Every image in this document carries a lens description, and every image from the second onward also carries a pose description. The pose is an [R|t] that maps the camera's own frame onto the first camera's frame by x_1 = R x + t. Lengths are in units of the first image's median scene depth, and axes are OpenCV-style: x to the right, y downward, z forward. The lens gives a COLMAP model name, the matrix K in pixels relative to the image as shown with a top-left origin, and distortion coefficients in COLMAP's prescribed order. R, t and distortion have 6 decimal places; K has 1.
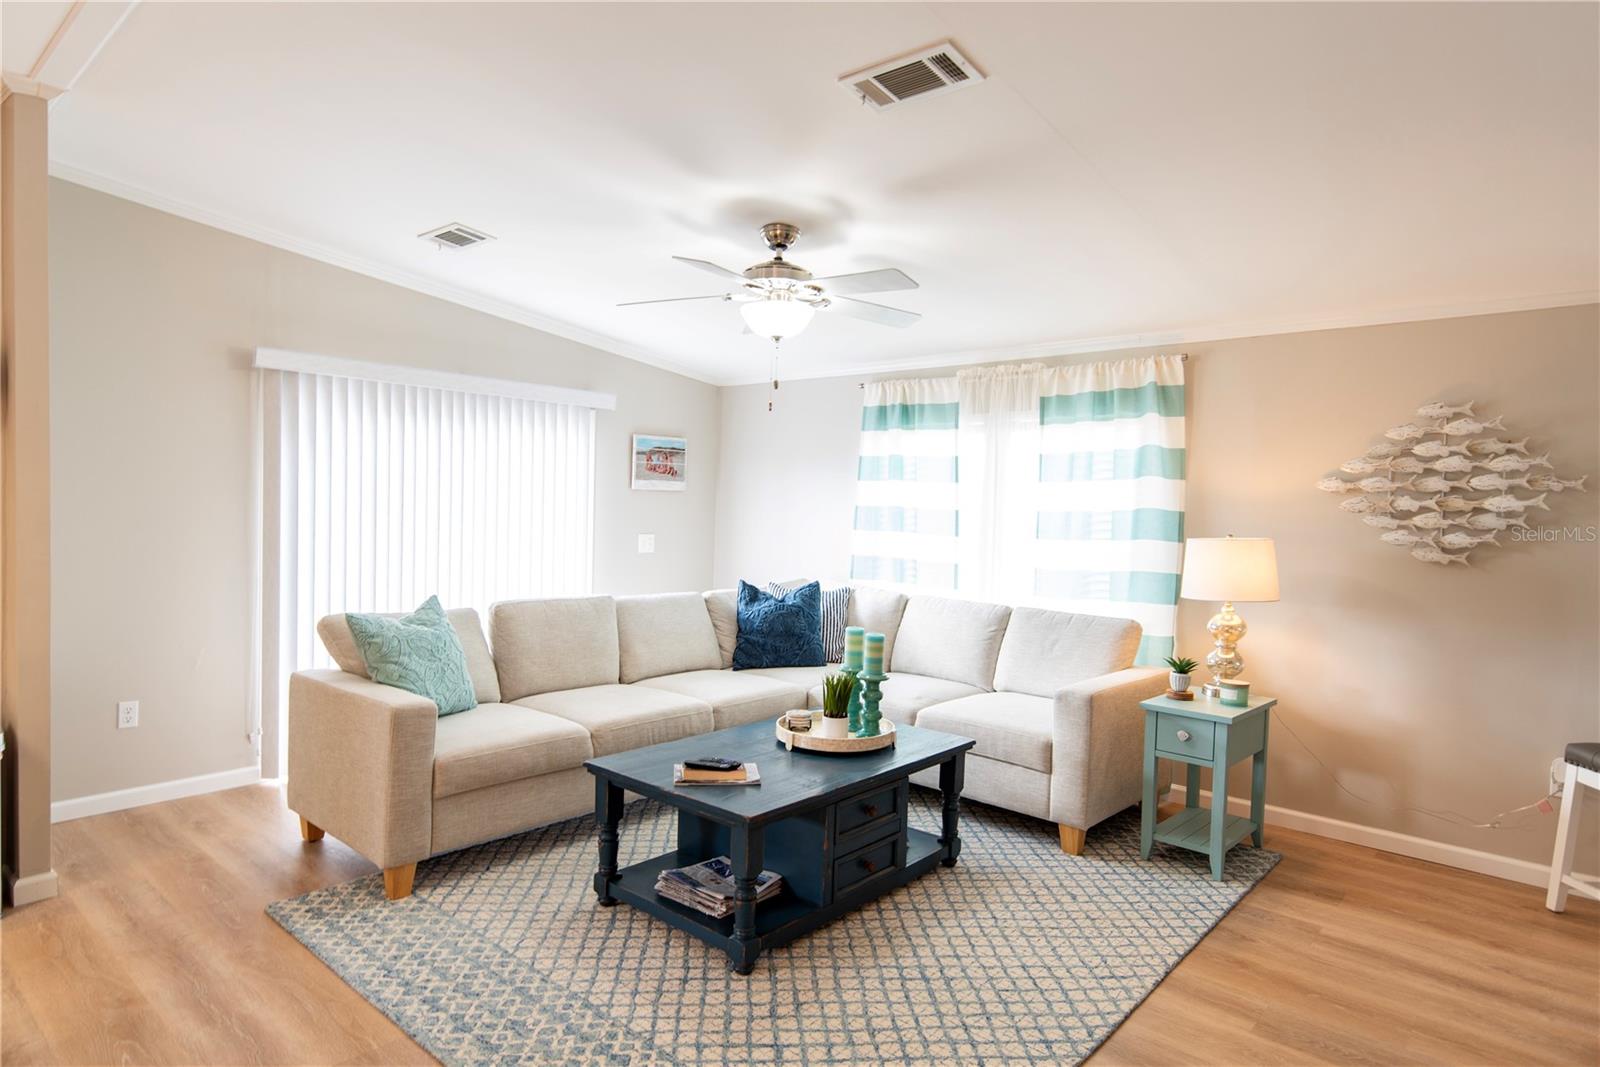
lens RADIAL K [[911.4, 0, 800.0], [0, 911.4, 533.5], [0, 0, 1]] dist [0.000152, -0.000686]
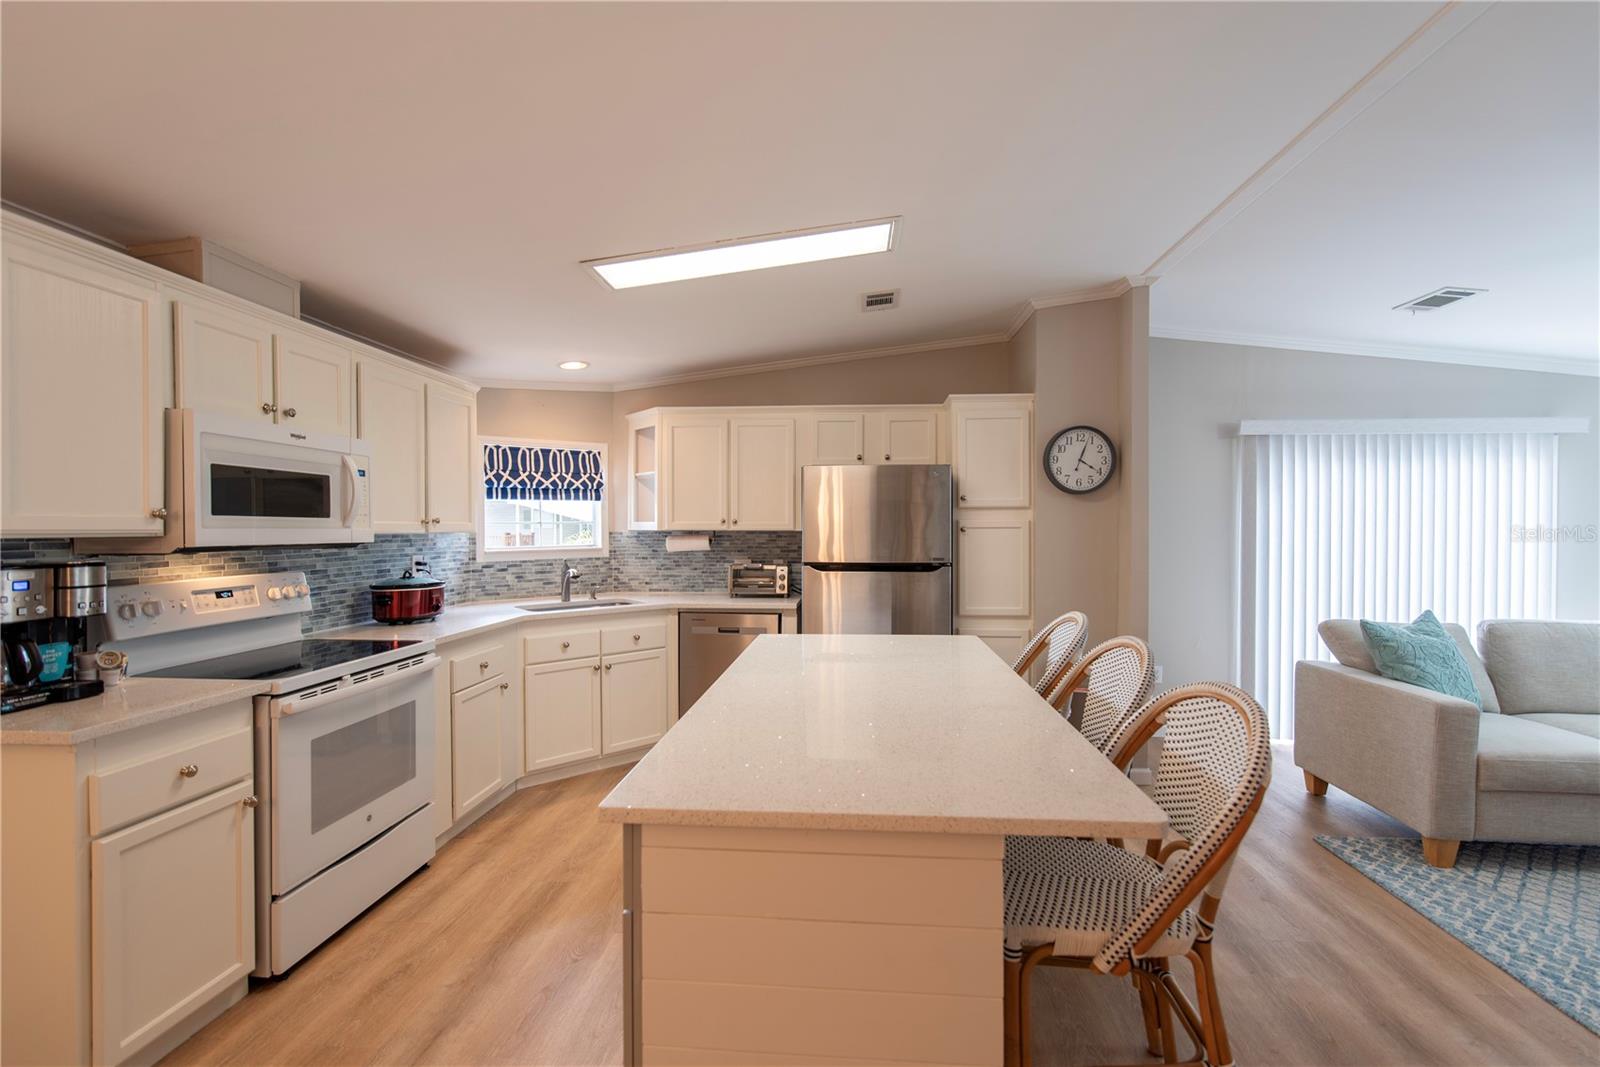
lens RADIAL K [[687.1, 0, 800.0], [0, 687.1, 533.5], [0, 0, 1]] dist [-0.001963, 0.000253]
pose [[0.594876, -0.017599, -0.803625, -0.178973], [-0.010791, 0.999495, -0.029877, 0.005239], [0.803745, 0.026445, 0.594386, -0.166329]]
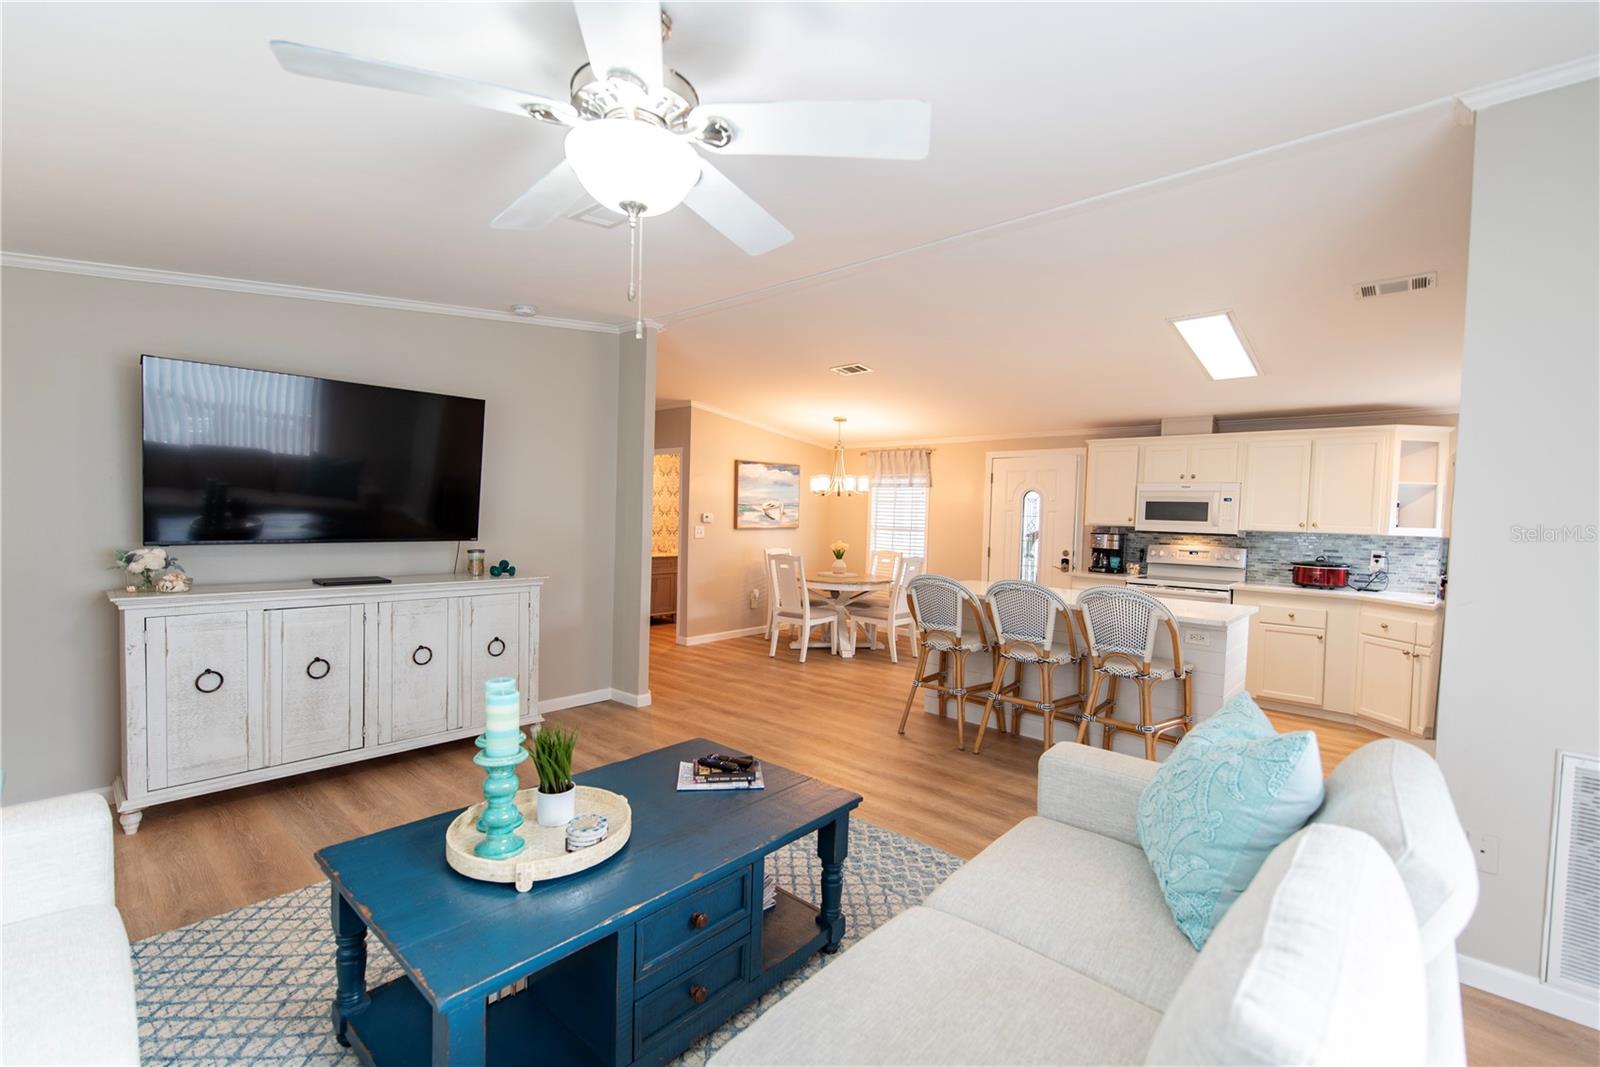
lens RADIAL K [[687.1, 0, 800.0], [0, 687.1, 533.5], [0, 0, 1]] dist [-0.001963, 0.000253]
pose [[-0.998440, -0.054002, 0.014205, -0.141216], [-0.053013, 0.996630, 0.062589, -0.047066], [-0.017537, 0.061738, -0.997938, 1.396881]]
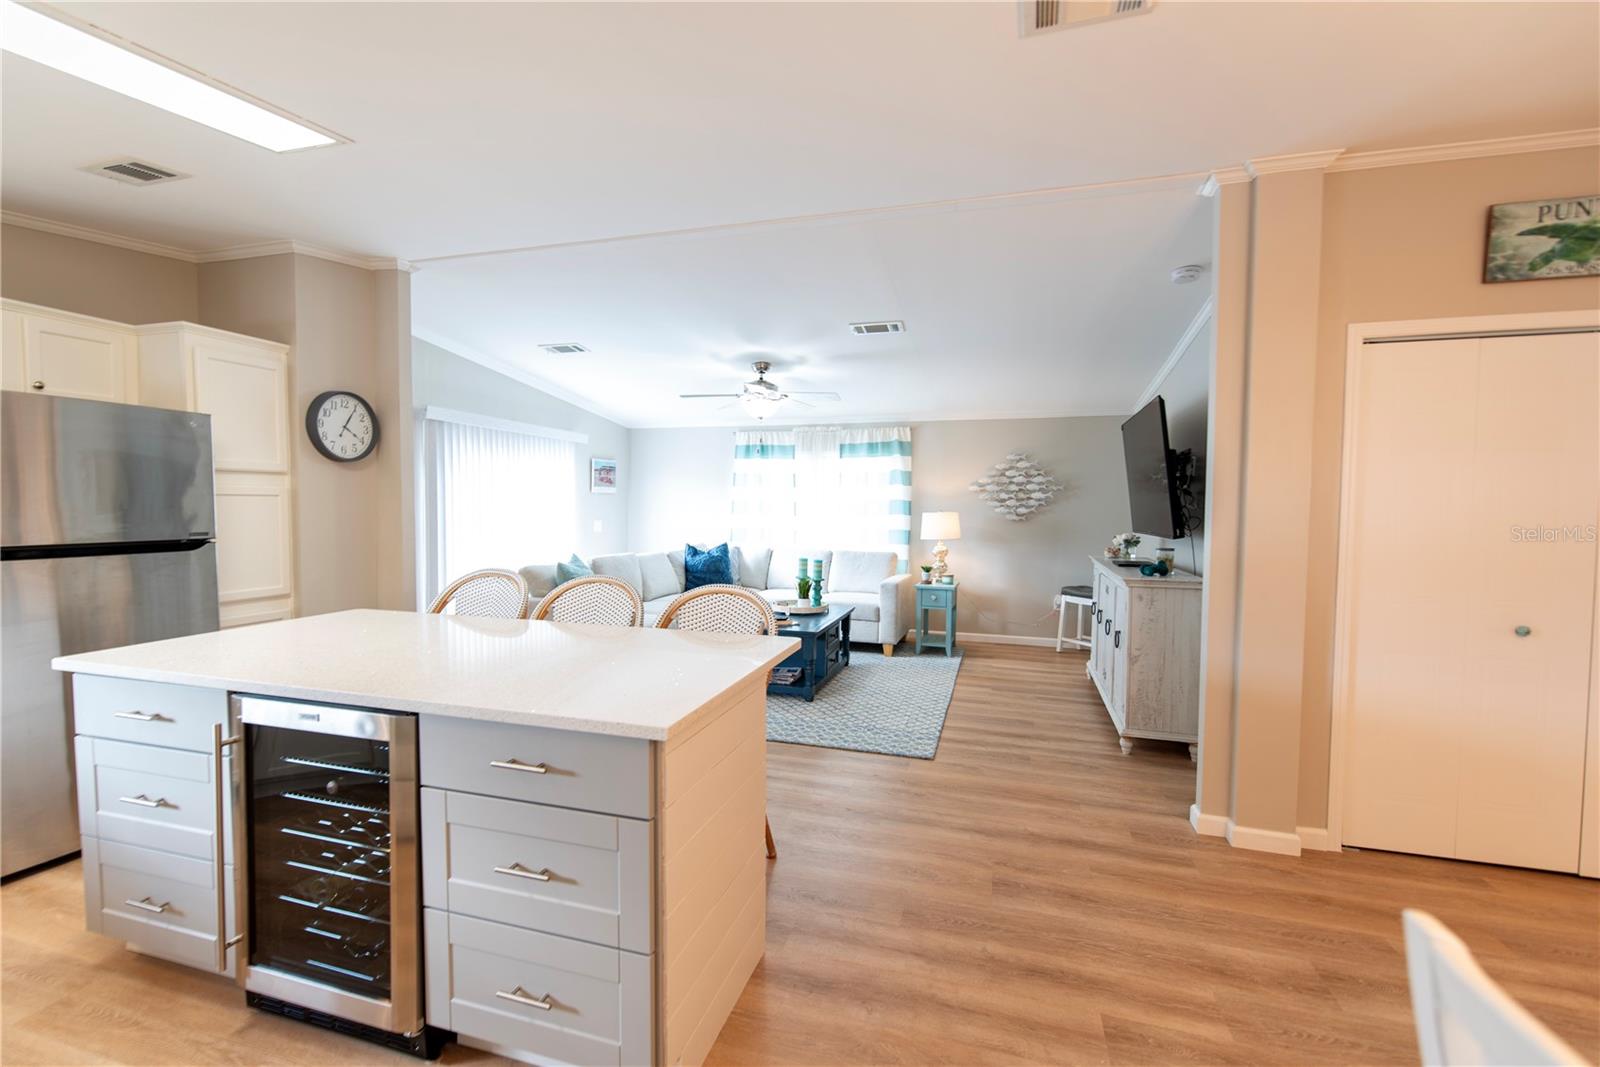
lens RADIAL K [[687.1, 0, 800.0], [0, 687.1, 533.5], [0, 0, 1]] dist [-0.001963, 0.000253]
pose [[0.907589, -0.033955, 0.418484, -0.574163], [0.027341, 0.999389, 0.021792, 0.011834], [-0.418968, -0.008337, 0.907963, -0.409374]]
